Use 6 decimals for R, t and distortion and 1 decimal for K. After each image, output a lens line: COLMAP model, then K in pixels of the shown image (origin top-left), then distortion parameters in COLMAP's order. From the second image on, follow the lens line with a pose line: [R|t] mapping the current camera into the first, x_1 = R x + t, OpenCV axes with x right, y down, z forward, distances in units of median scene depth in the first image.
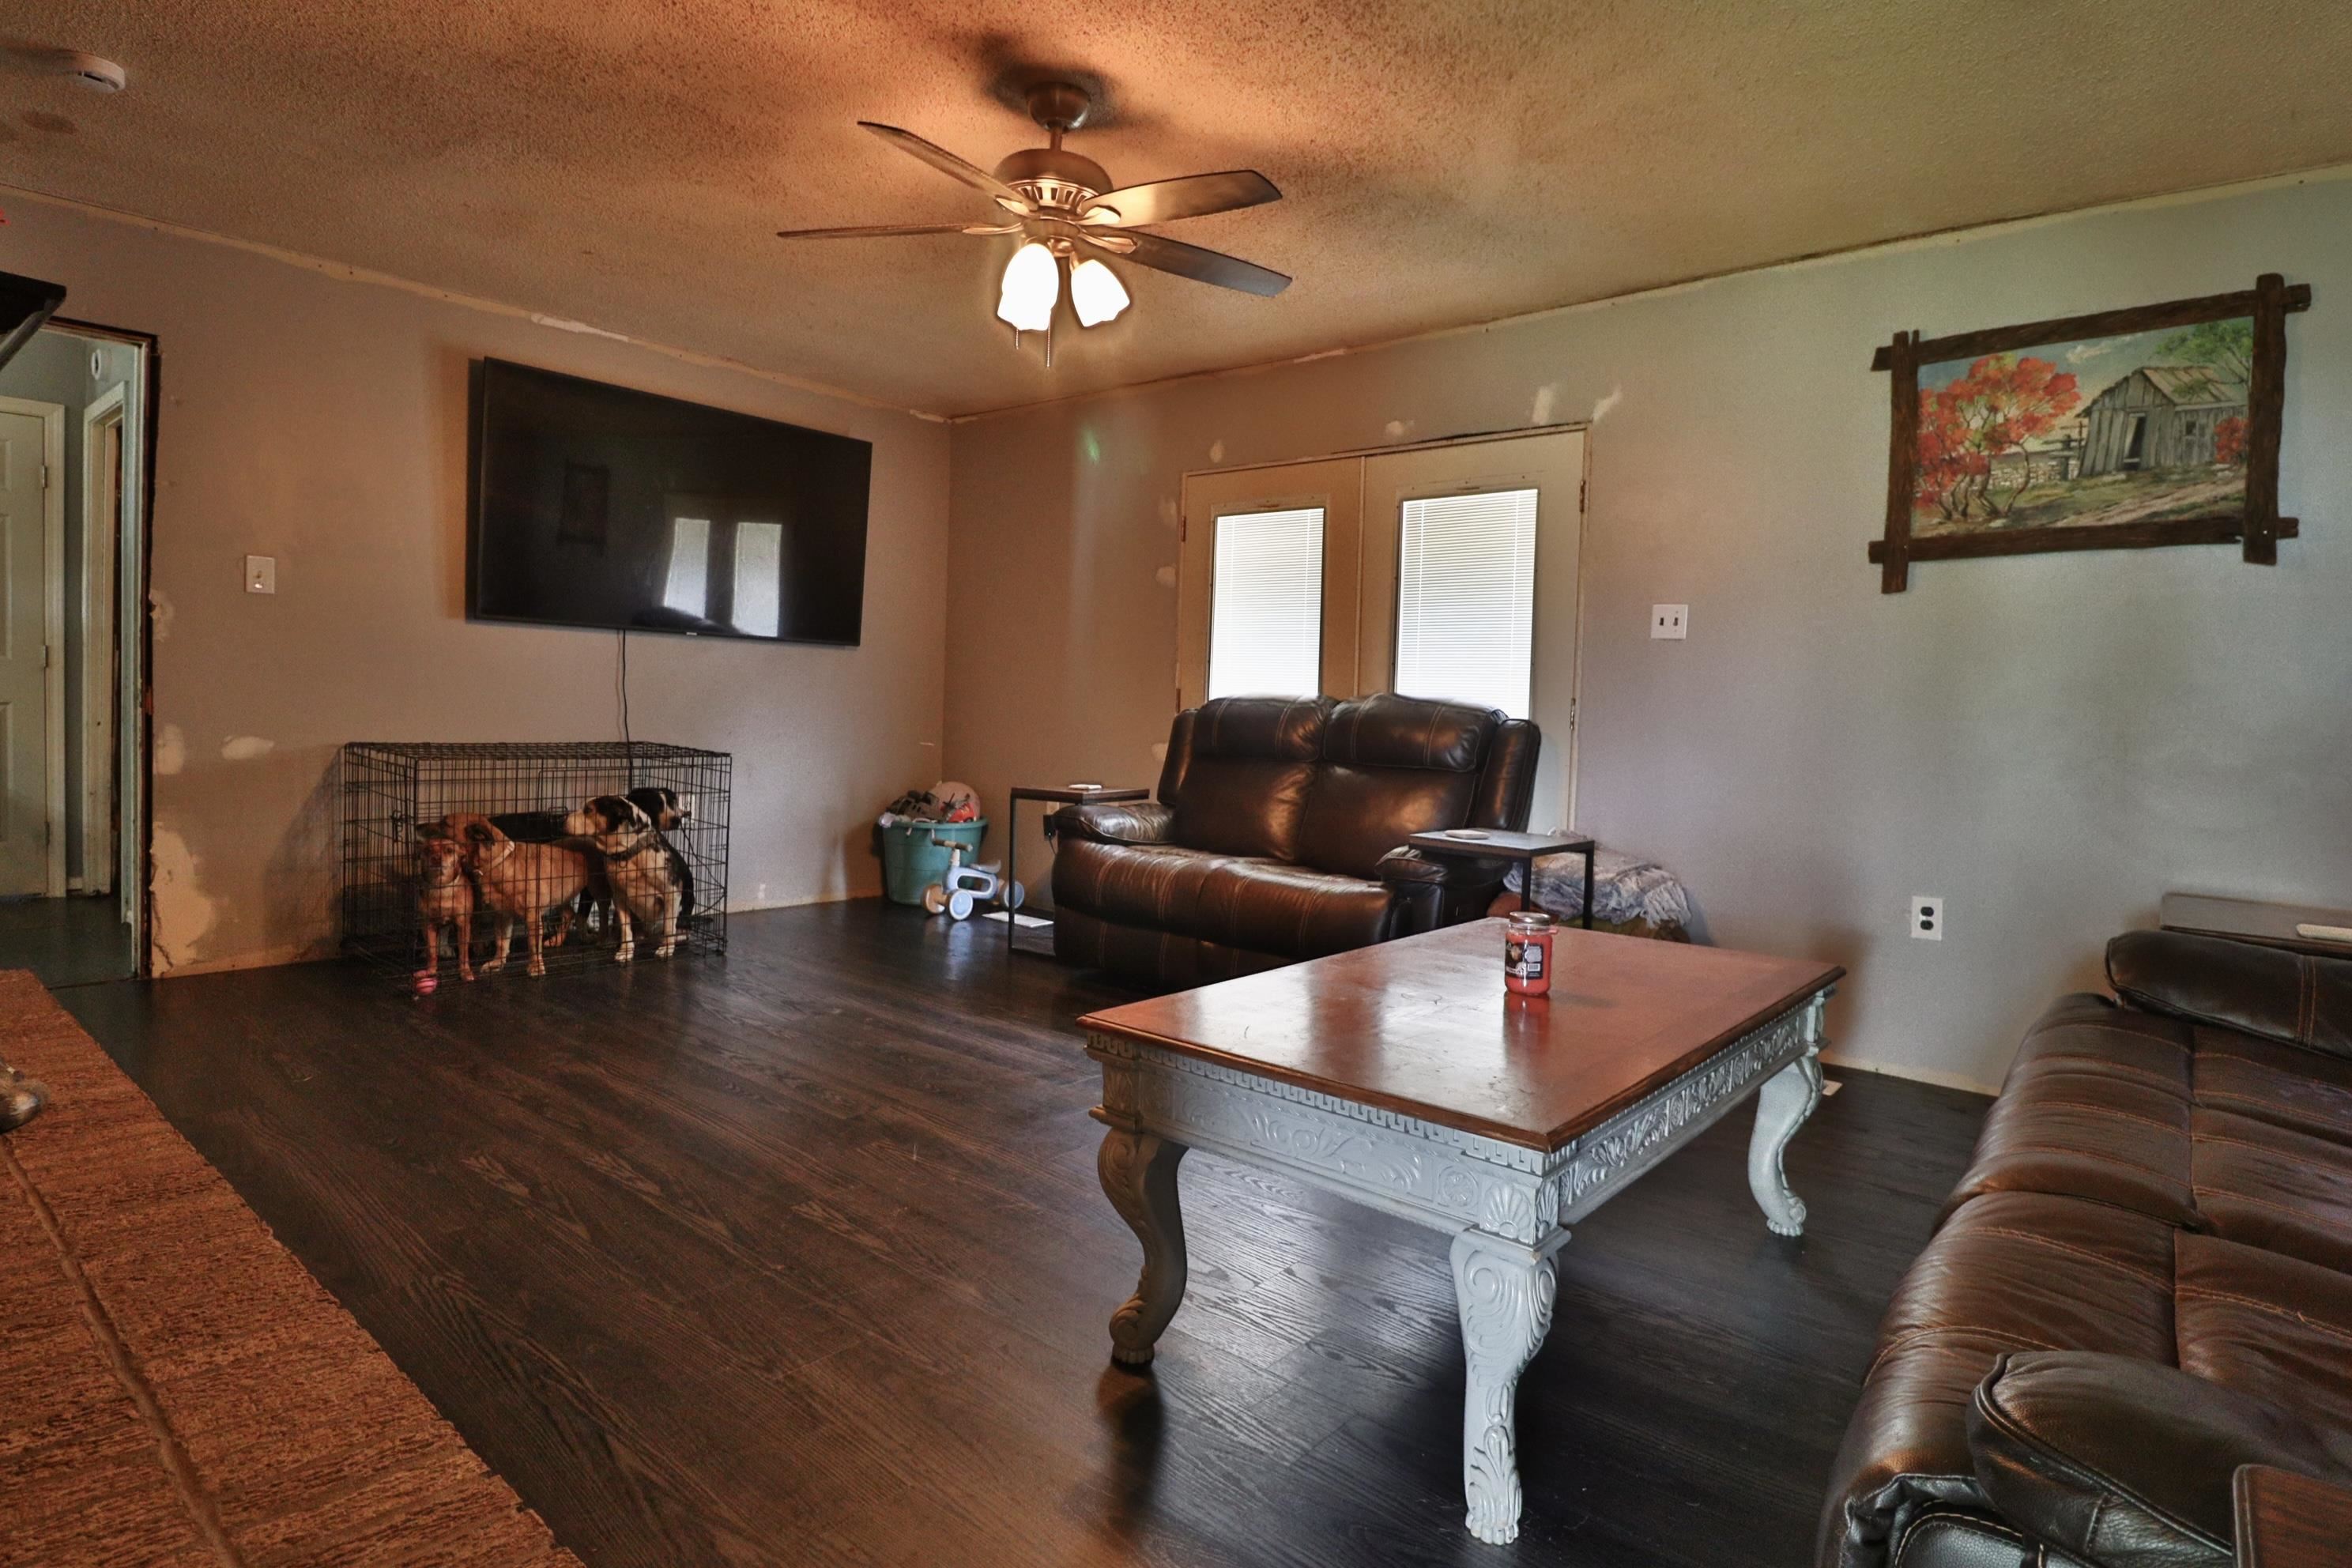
lens RADIAL K [[1221.8, 0, 1194.4], [0, 1221.8, 755.0], [0, 0, 1]] dist [0.010596, -0.024212]
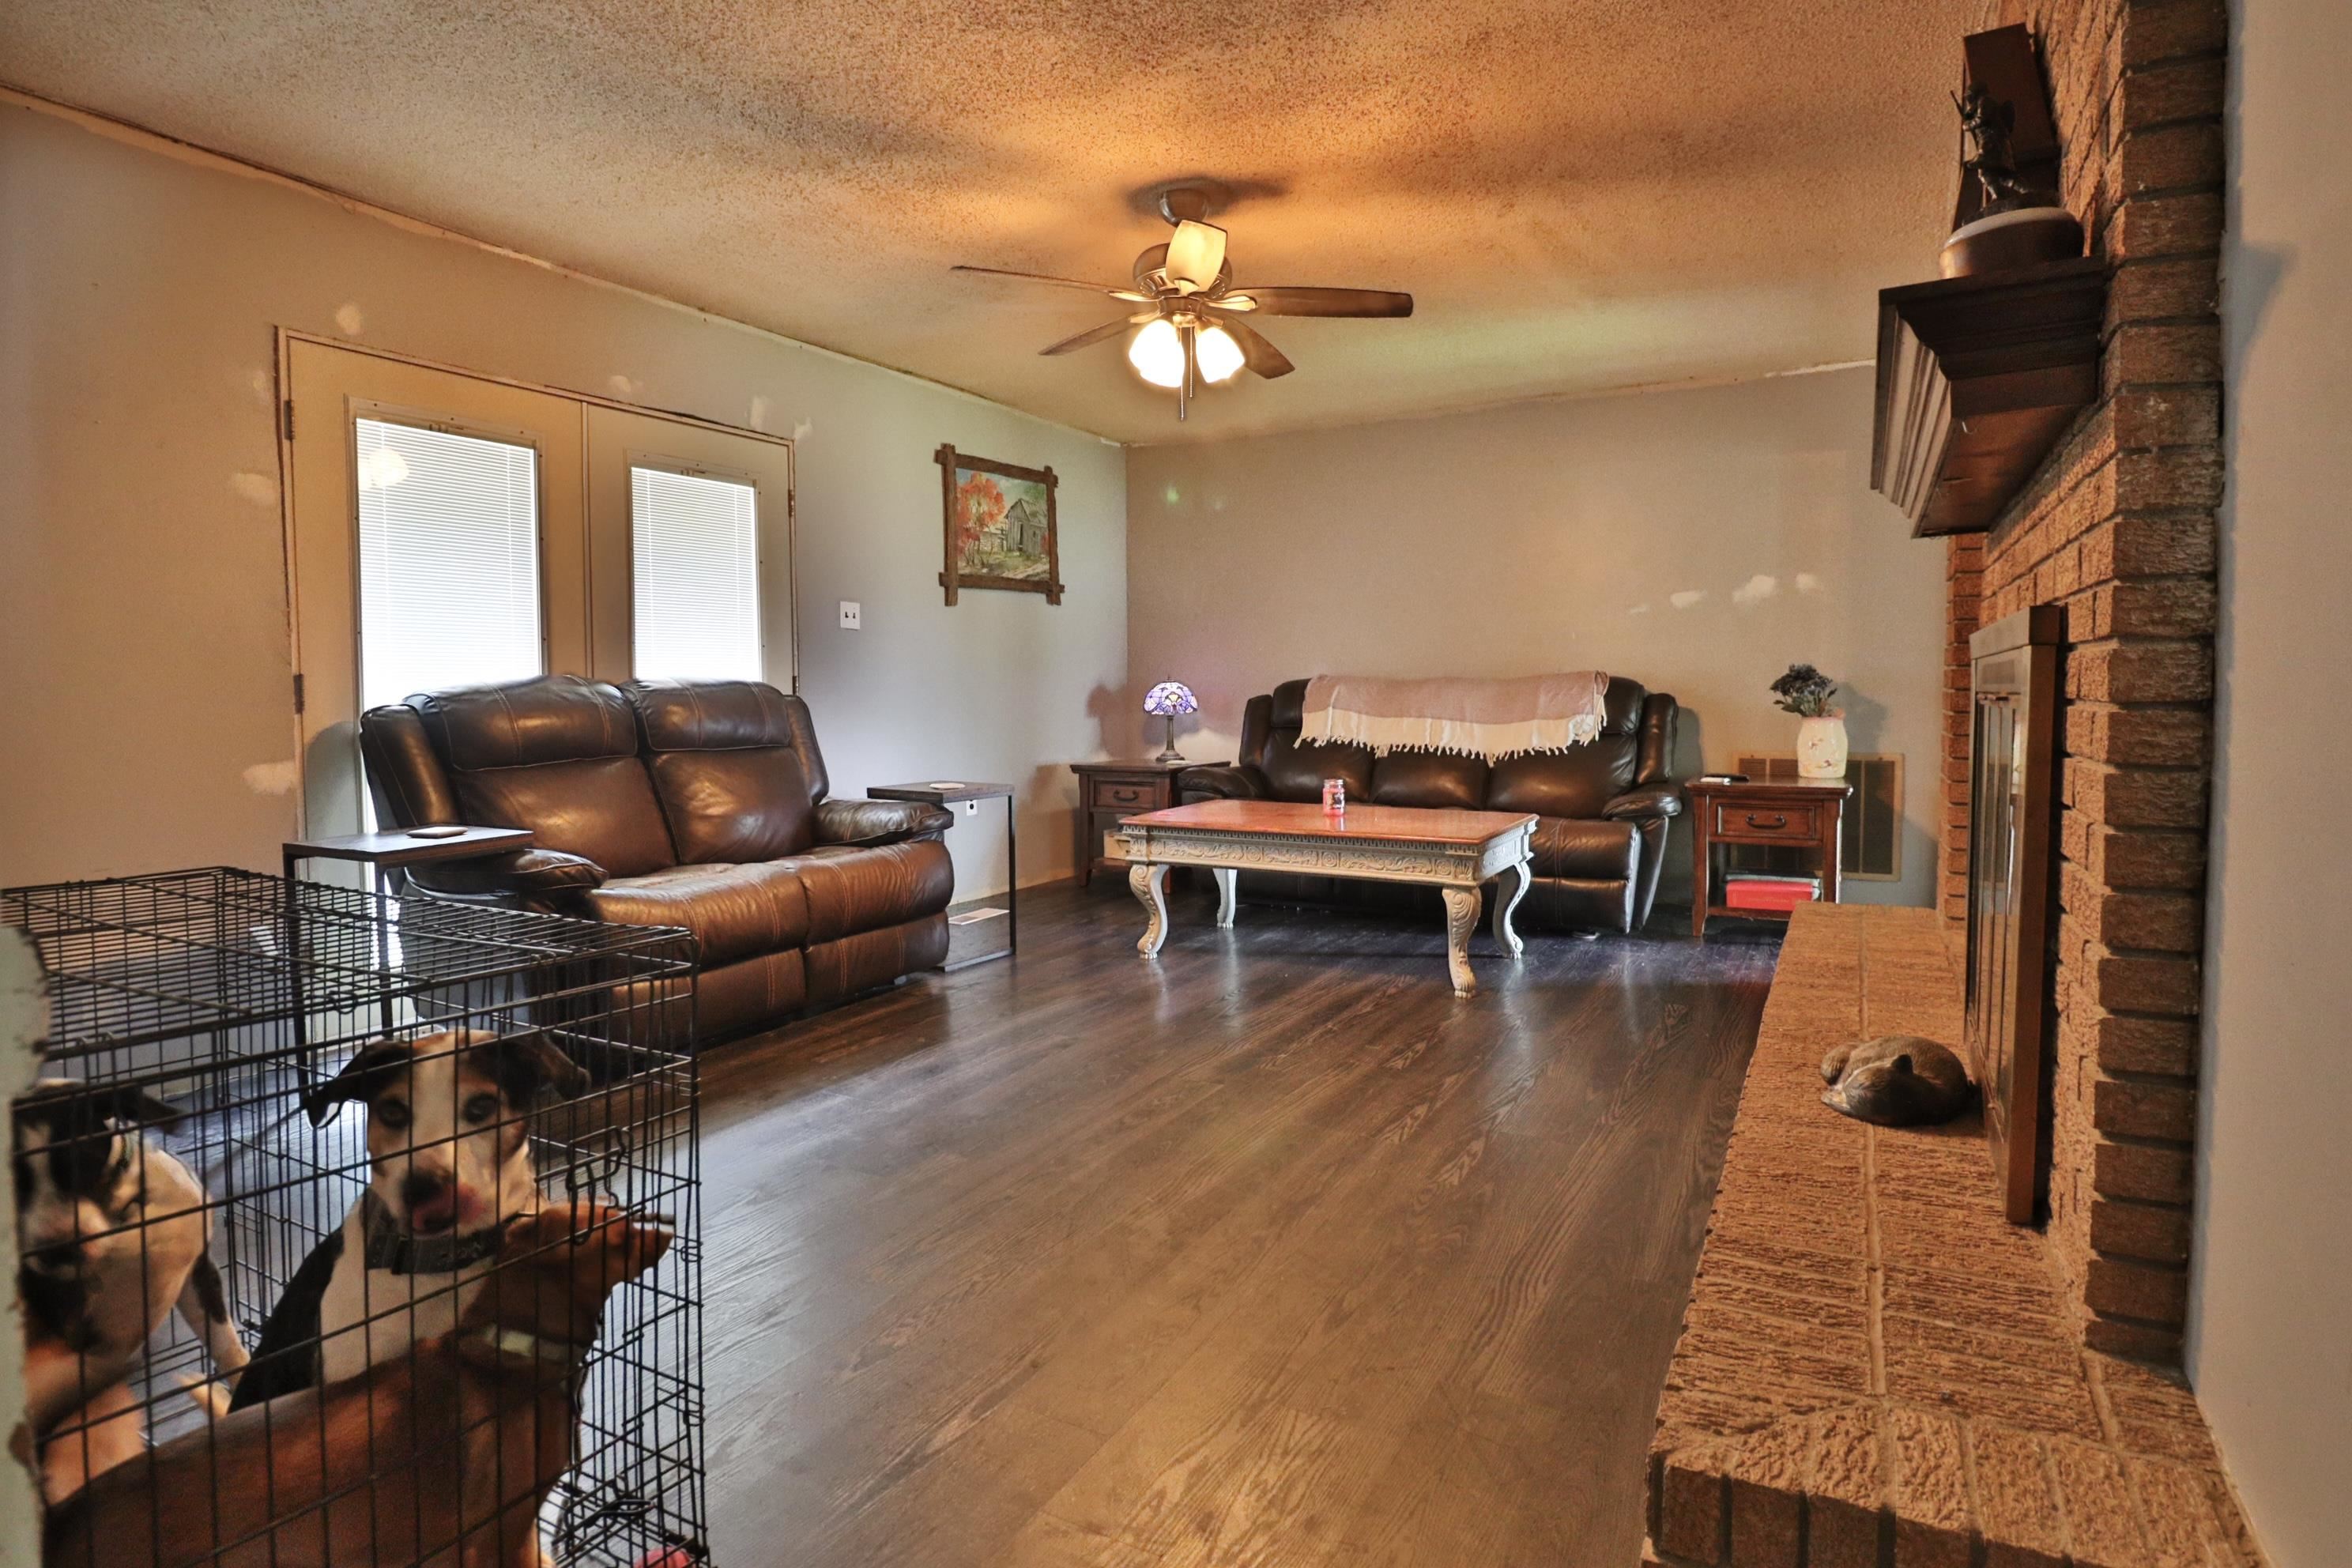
lens RADIAL K [[1221.8, 0, 1194.4], [0, 1221.8, 755.0], [0, 0, 1]] dist [0.010596, -0.024212]
pose [[-0.195150, -0.094033, 0.976255, -1.092708], [0.036029, 0.994034, 0.102947, -0.091741], [-0.980112, 0.055263, -0.190597, 1.005935]]
